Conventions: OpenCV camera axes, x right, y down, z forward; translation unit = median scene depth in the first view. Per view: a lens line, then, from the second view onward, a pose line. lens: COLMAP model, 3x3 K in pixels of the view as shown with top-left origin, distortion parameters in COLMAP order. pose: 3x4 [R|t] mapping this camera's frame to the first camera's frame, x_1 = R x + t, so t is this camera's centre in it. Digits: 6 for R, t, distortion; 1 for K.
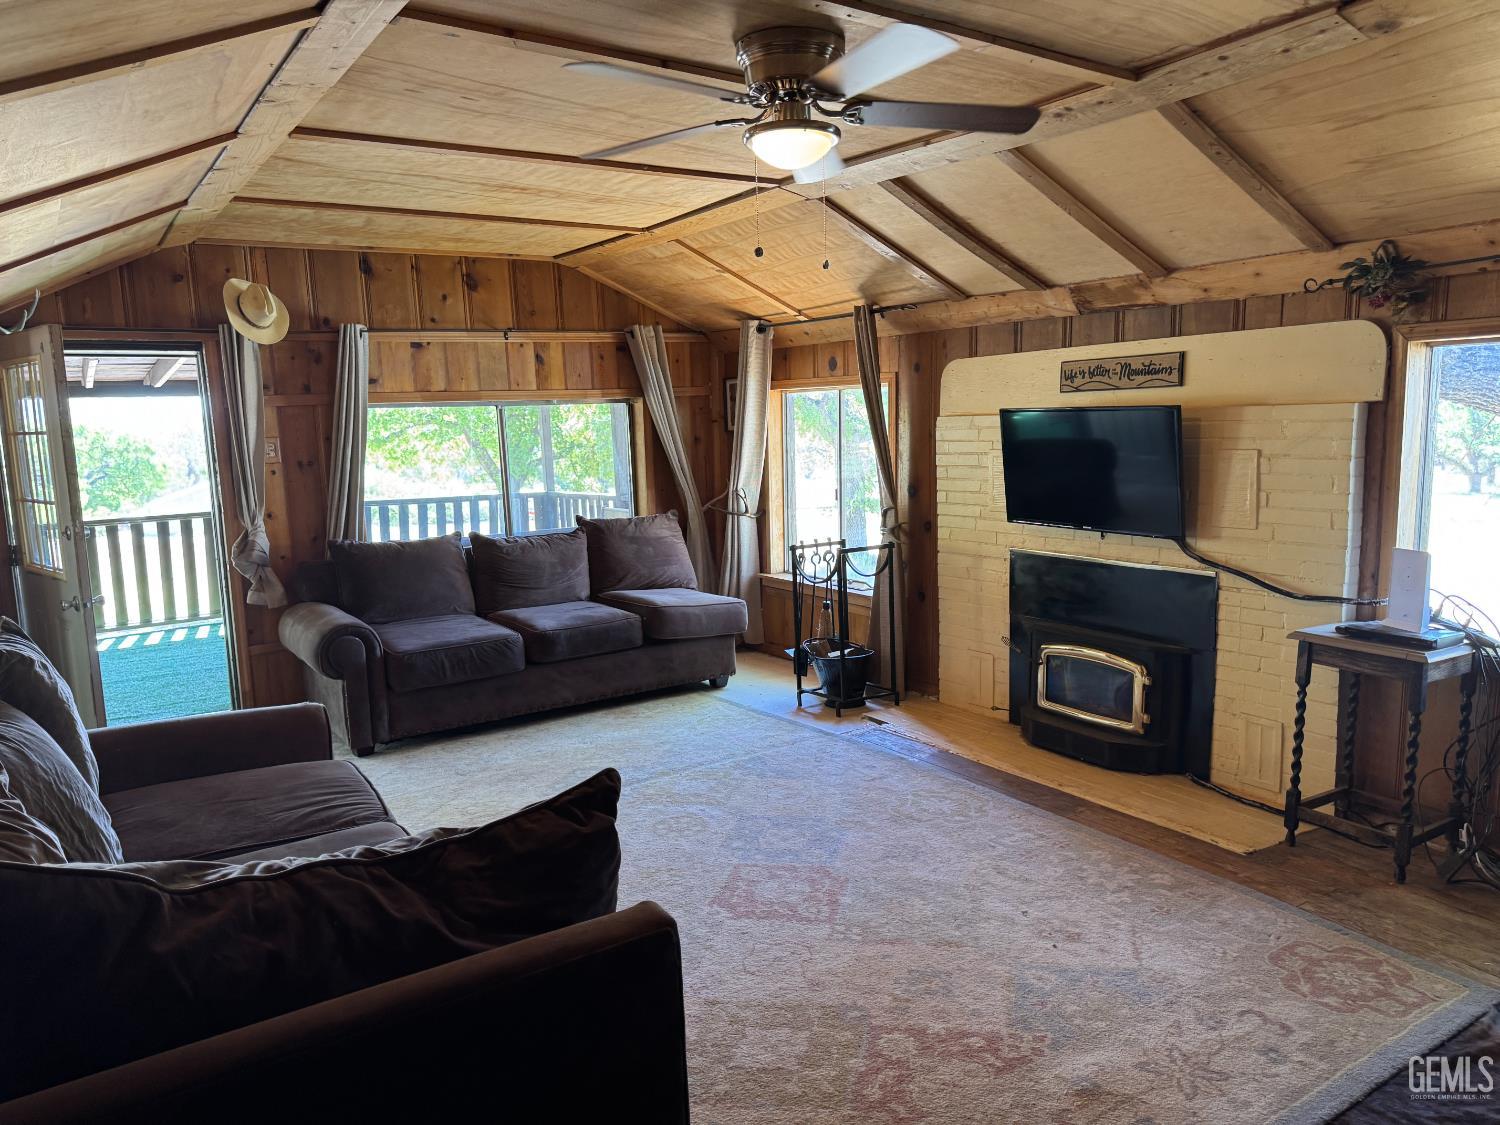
lens RADIAL K [[1057.7, 0, 750.0], [0, 1057.7, 562.5], [0, 0, 1]] dist [0.157350, -0.300490]
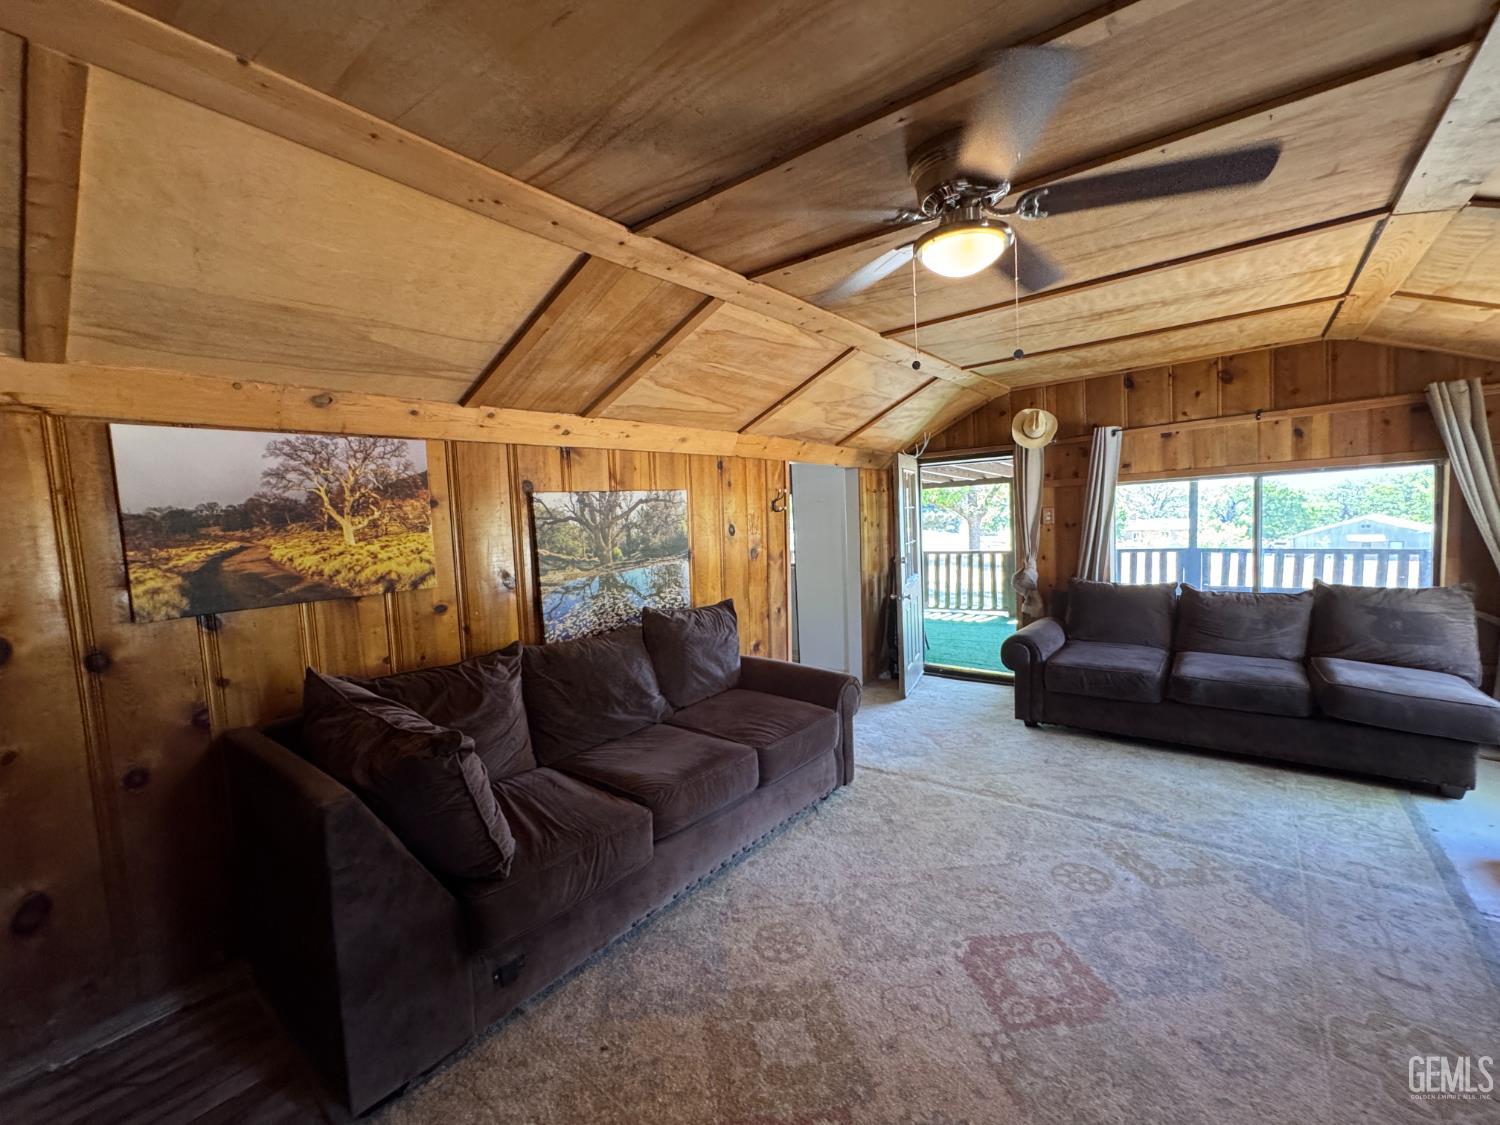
lens RADIAL K [[625.2, 0, 750.0], [0, 625.2, 562.5], [0, 0, 1]] dist [0.001541, 0.000525]
pose [[0.306970, 0.089513, -0.947500, 0.275834], [-0.089944, 0.993840, 0.064751, -0.055944], [0.947460, 0.065345, 0.313130, 0.312171]]
